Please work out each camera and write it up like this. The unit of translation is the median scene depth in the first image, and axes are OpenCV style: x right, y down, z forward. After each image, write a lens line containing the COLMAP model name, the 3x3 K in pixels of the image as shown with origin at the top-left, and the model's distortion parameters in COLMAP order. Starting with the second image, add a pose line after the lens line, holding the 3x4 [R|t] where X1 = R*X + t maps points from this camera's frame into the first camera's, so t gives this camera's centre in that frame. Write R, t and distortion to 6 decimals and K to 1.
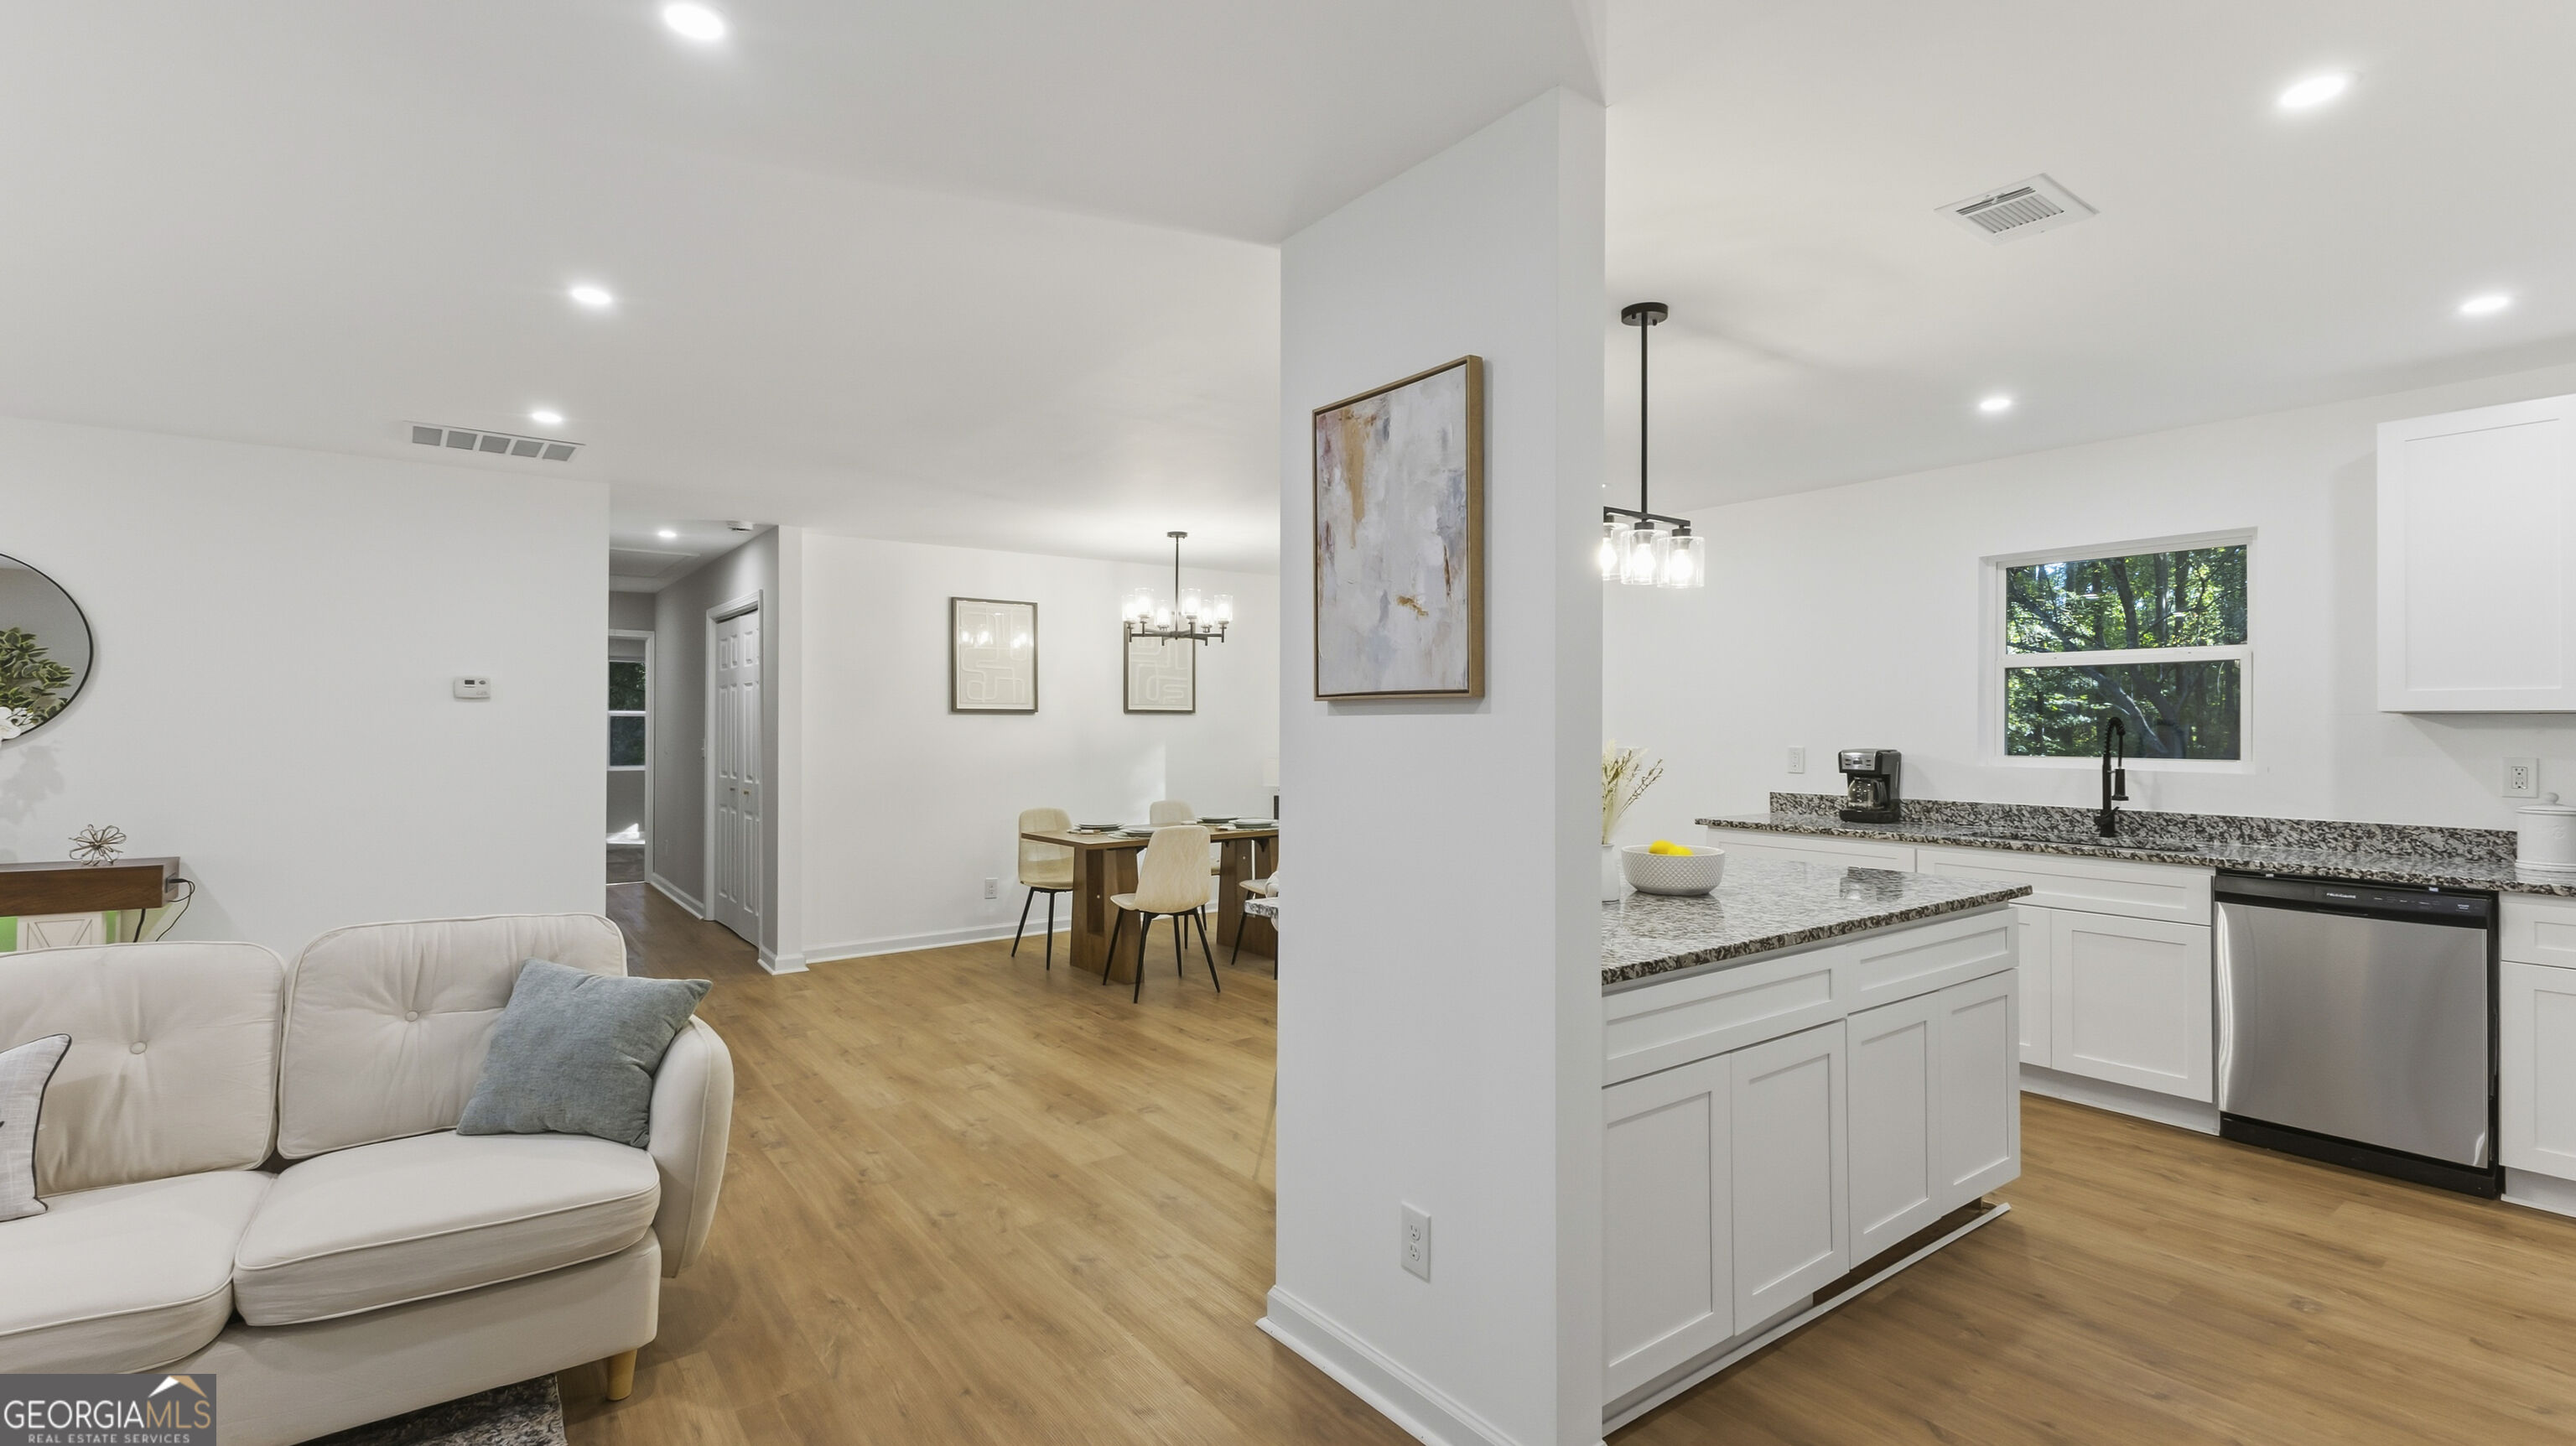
lens RADIAL K [[1147.4, 0, 1291.3], [0, 1147.4, 715.4], [0, 0, 1]] dist [0.010927, -0.001319]
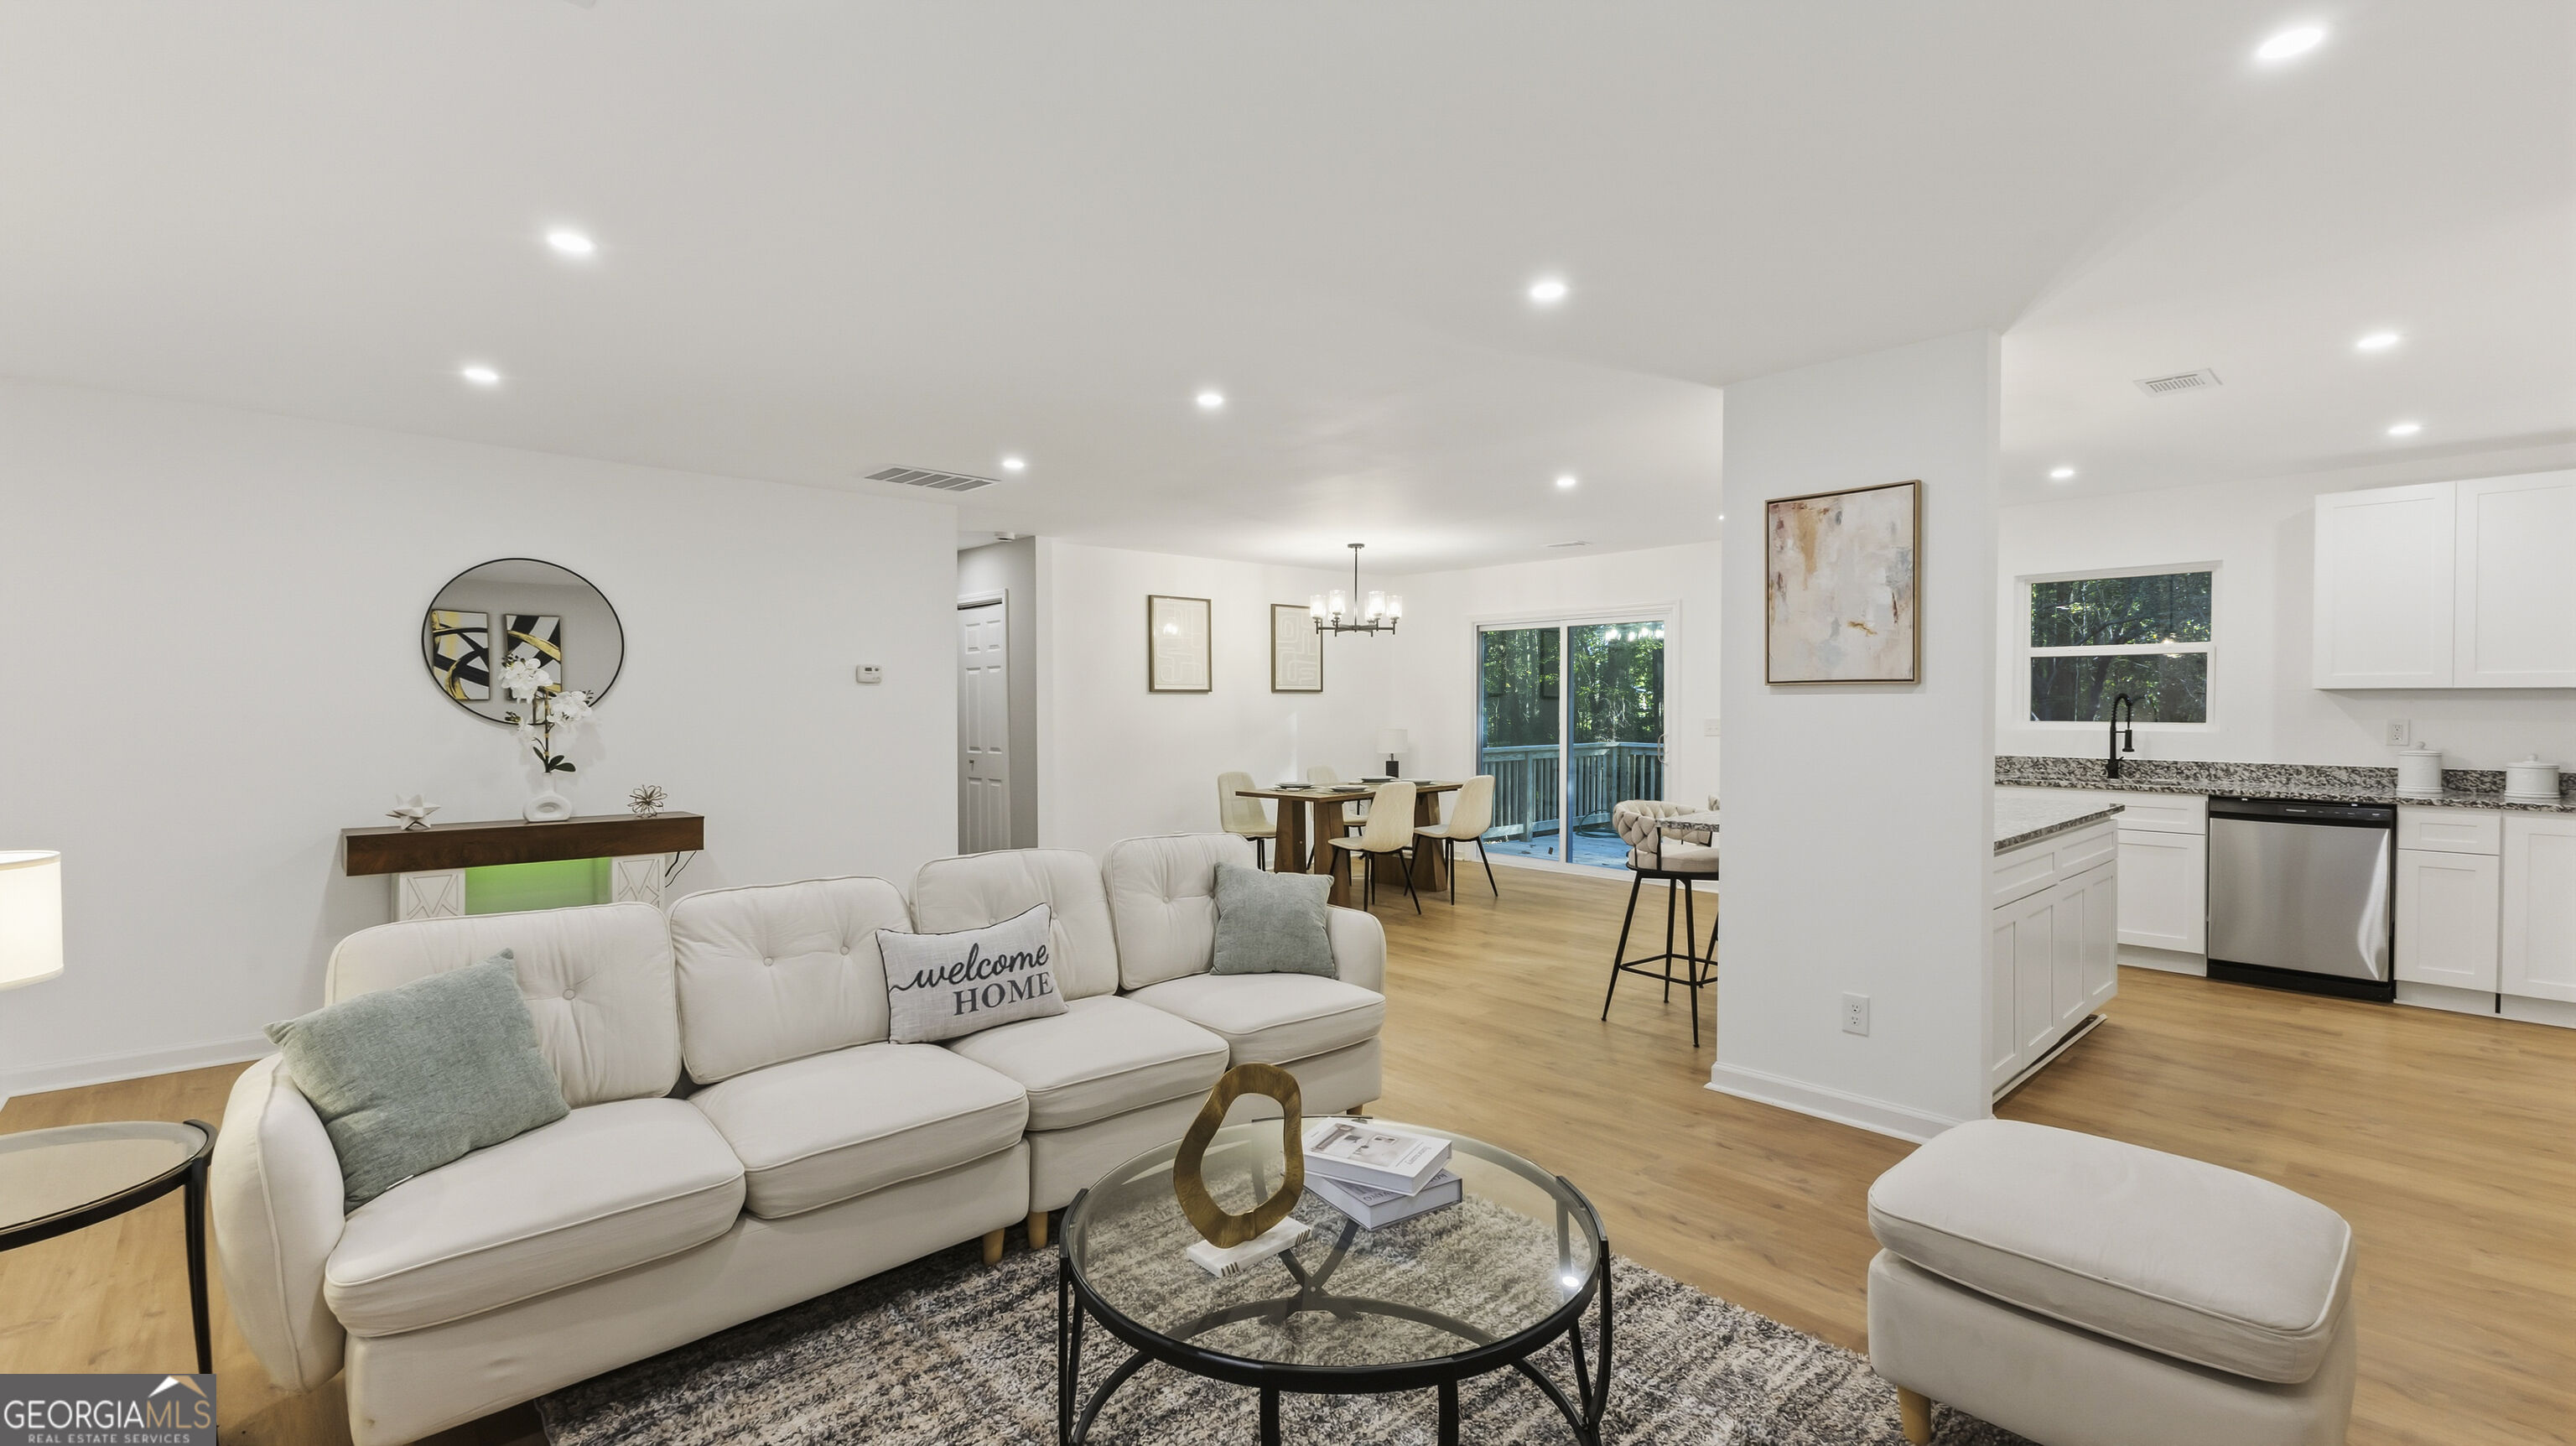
lens RADIAL K [[1105.6, 0, 1288.9], [0, 1105.6, 717.9], [0, 0, 1]] dist [0.009629, -0.001431]
pose [[0.994778, -0.005768, 0.101903, -0.440062], [0.003409, 0.999722, 0.023314, -0.003390], [-0.102009, -0.022845, 0.994521, -0.249296]]
